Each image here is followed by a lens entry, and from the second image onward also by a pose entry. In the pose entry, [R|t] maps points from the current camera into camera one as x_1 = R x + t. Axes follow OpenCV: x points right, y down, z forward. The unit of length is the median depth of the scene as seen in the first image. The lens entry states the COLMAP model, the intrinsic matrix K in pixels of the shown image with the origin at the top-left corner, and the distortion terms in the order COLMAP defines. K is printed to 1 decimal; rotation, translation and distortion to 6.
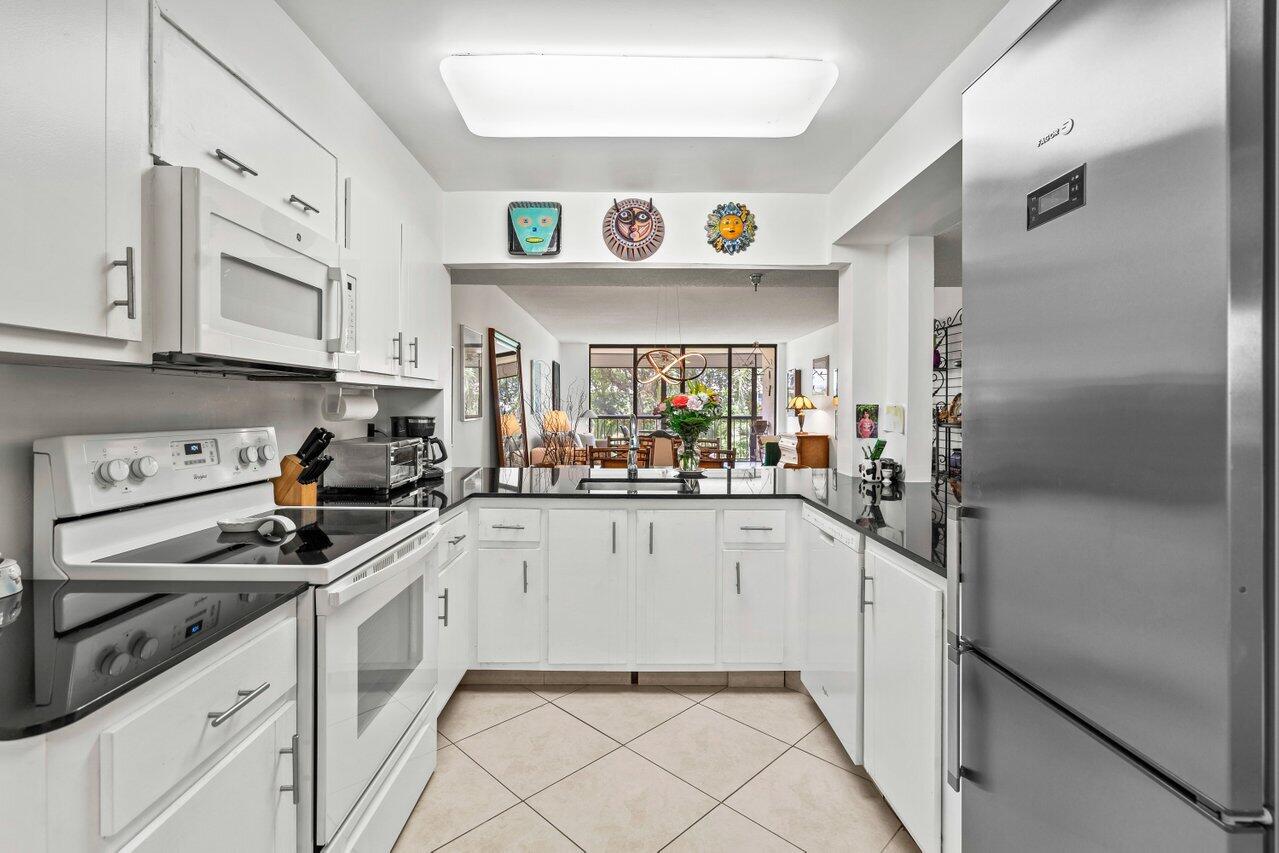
lens RADIAL K [[582.8, 0, 630.4], [0, 582.8, 408.9], [0, 0, 1]] dist [-0.001104, -0.000151]
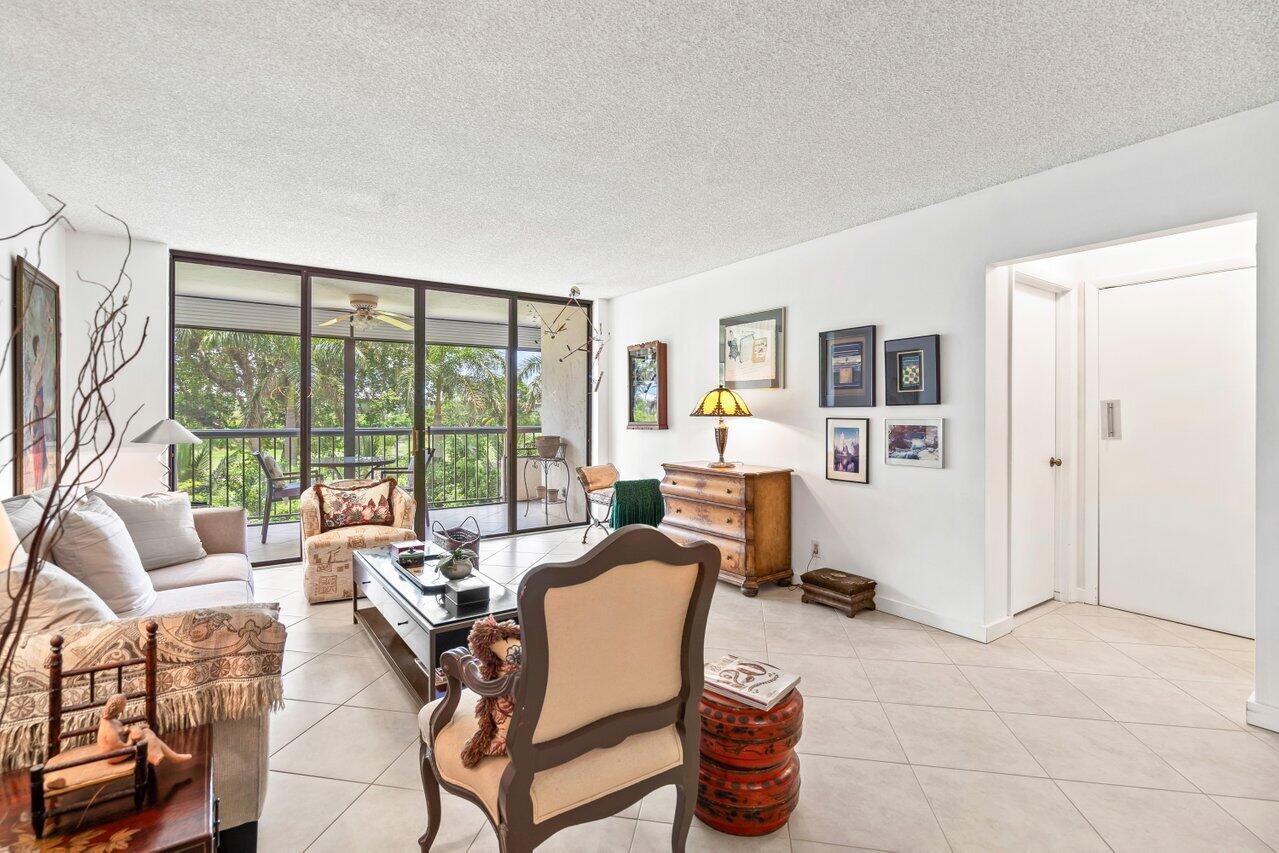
lens RADIAL K [[582.8, 0, 630.4], [0, 582.8, 408.9], [0, 0, 1]] dist [-0.001104, -0.000151]
pose [[0.826361, 0.002957, 0.563133, -0.035793], [0.003289, 0.999944, -0.010077, -0.001224], [-0.563132, 0.010179, 0.826305, 0.512524]]
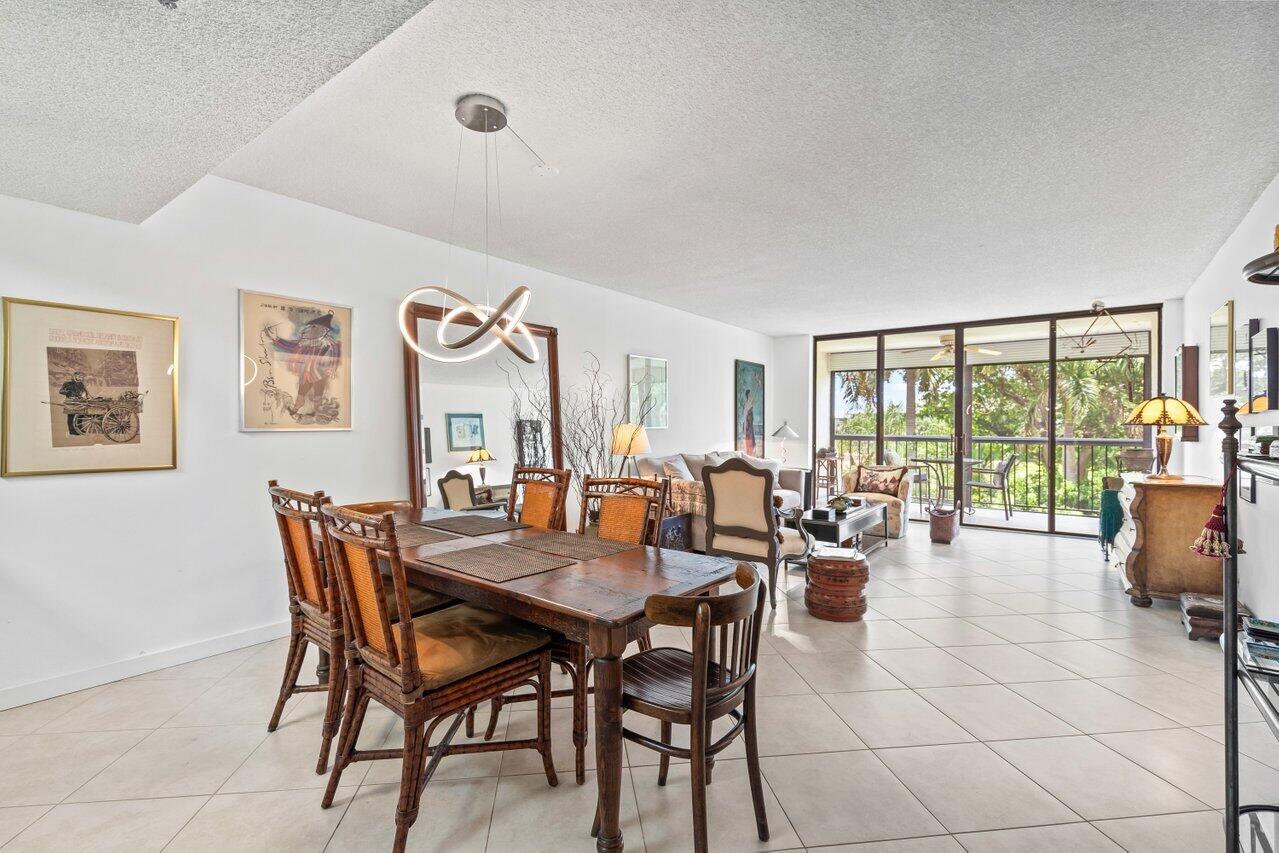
lens RADIAL K [[578.9, 0, 639.5], [0, 578.9, 426.5], [0, 0, 1]] dist [-0.000240, -0.000007]
pose [[0.790818, 0.004827, -0.612032, 0.198287], [-0.007726, 0.999968, -0.002096, 0.003900], [0.612003, 0.006386, 0.790830, 0.303793]]
